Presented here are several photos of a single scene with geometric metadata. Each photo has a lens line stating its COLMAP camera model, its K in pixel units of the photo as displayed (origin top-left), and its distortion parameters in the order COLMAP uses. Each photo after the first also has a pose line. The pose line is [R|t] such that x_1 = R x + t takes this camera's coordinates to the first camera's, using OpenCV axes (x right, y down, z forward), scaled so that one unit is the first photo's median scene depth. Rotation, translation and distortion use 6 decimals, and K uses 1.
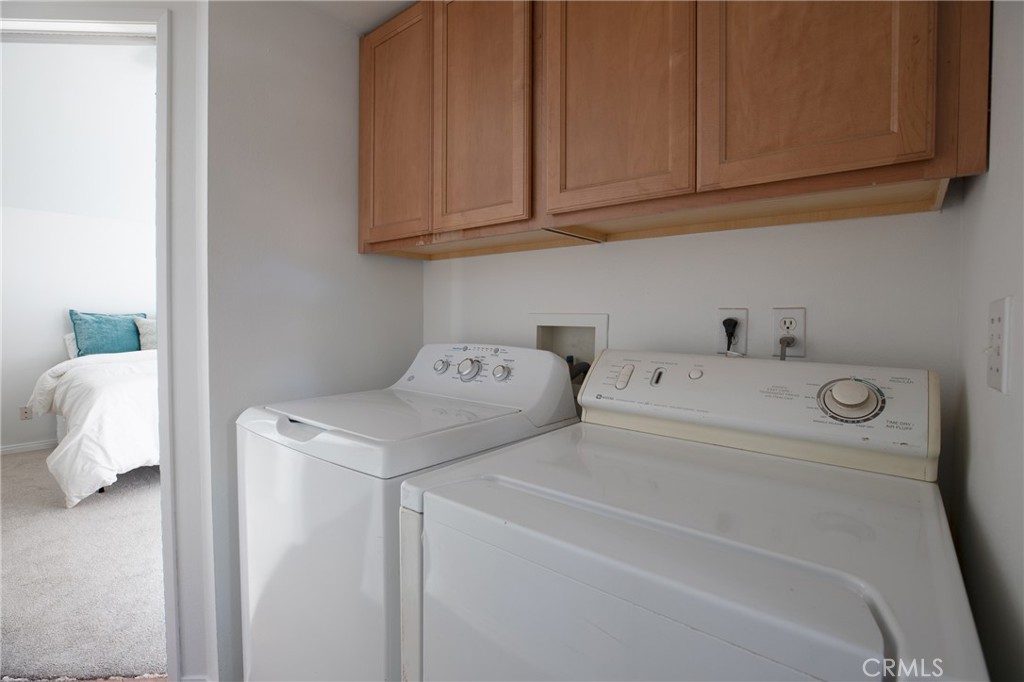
lens RADIAL K [[488.7, 0, 512.0], [0, 488.7, 341.0], [0, 0, 1]] dist [-0.001290, -0.000024]
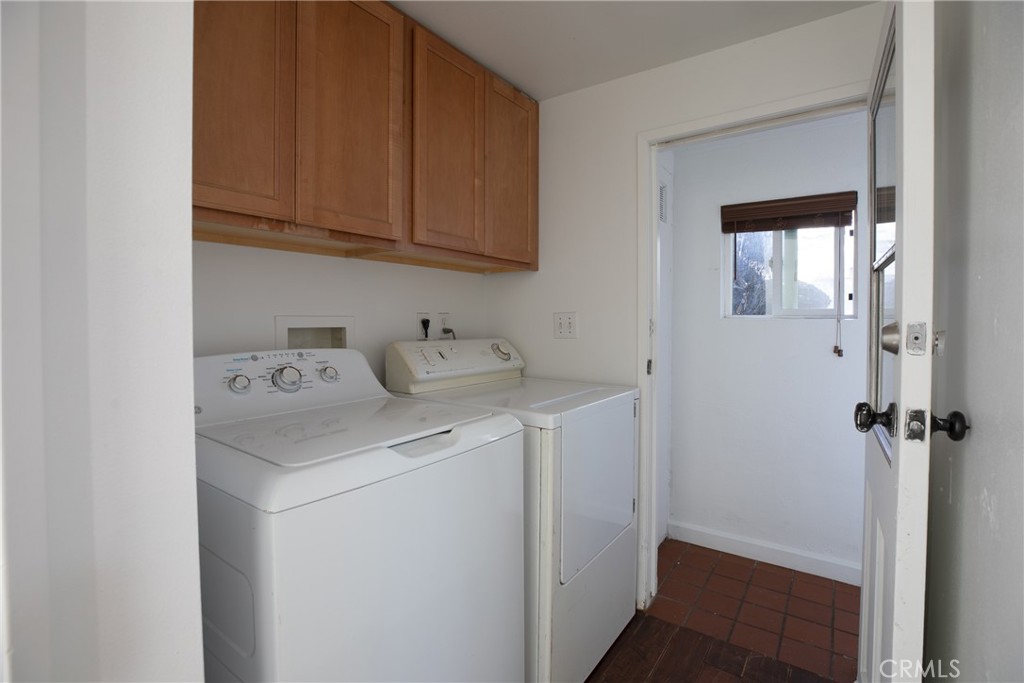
lens RADIAL K [[470.6, 0, 504.1], [0, 470.6, 343.5], [0, 0, 1]] dist [-0.052330, 0.020168]
pose [[-0.060403, -0.060452, 0.996342, -1.155778], [0.049789, 0.996739, 0.063494, -0.048360], [-0.996932, 0.053443, -0.057196, 0.791236]]
